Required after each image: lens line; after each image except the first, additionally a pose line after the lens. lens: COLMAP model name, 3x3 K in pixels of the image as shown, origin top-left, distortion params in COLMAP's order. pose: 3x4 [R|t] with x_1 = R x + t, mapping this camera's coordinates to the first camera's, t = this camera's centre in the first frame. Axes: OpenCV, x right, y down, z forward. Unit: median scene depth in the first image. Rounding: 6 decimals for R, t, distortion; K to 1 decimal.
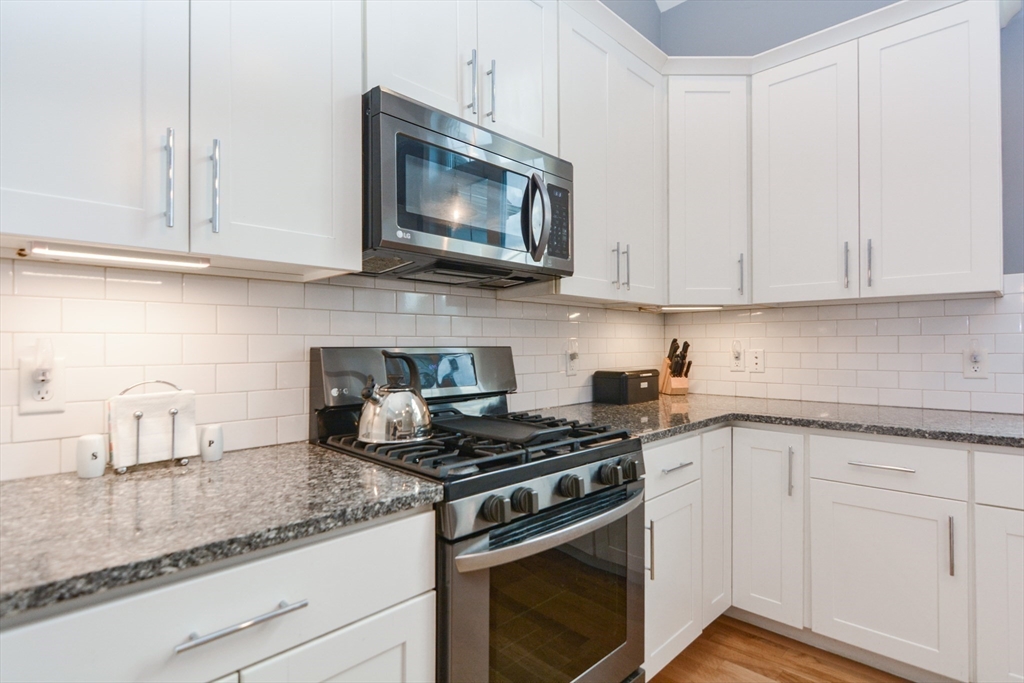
lens RADIAL K [[530.6, 0, 512.0], [0, 530.6, 341.5], [0, 0, 1]] dist [-0.001369, -0.000262]
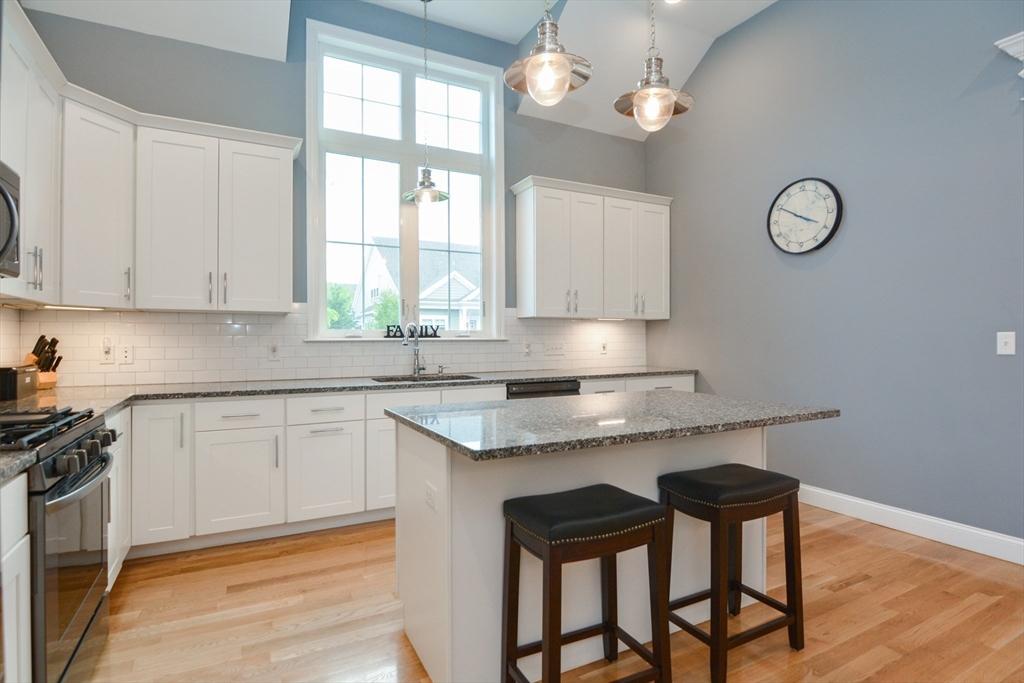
lens RADIAL K [[512.1, 0, 499.6], [0, 512.1, 337.0], [0, 0, 1]] dist [-0.000671, -0.009942]
pose [[0.320163, 0.009032, 0.947320, -0.468678], [-0.008070, 0.999944, -0.006806, -0.002872], [-0.947328, -0.005465, 0.320218, -0.228003]]
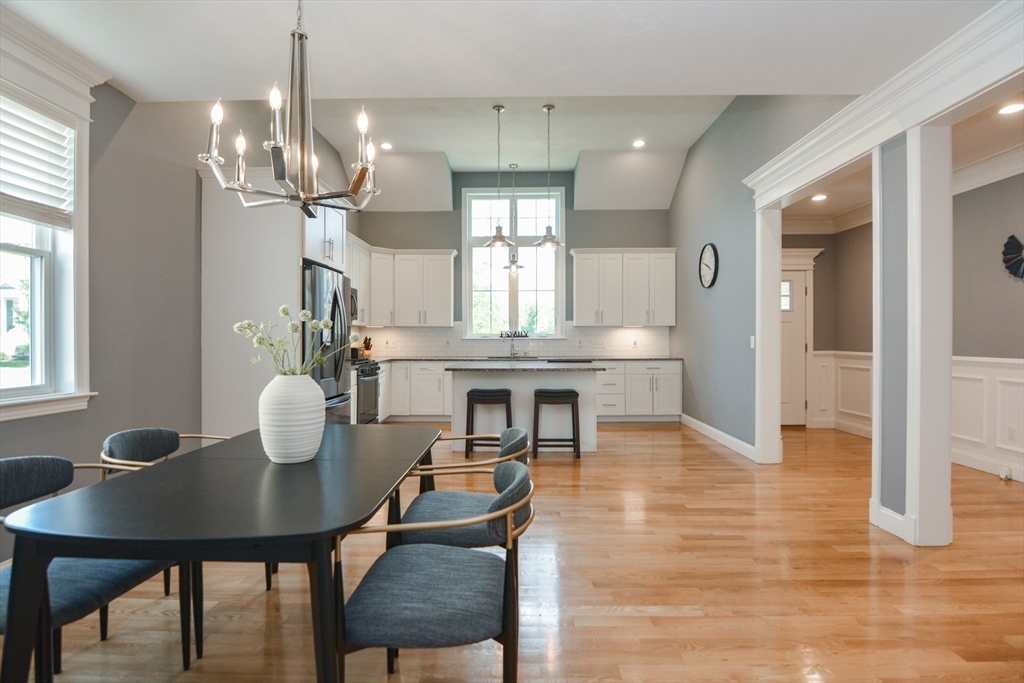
lens RADIAL K [[528.1, 0, 512.0], [0, 528.1, 341.5], [0, 0, 1]] dist [0.019011, -0.000418]
pose [[0.734436, -0.000605, 0.678677, -1.357758], [-0.009577, 0.999891, 0.011256, -0.024273], [-0.678610, -0.014767, 0.734350, -2.086031]]
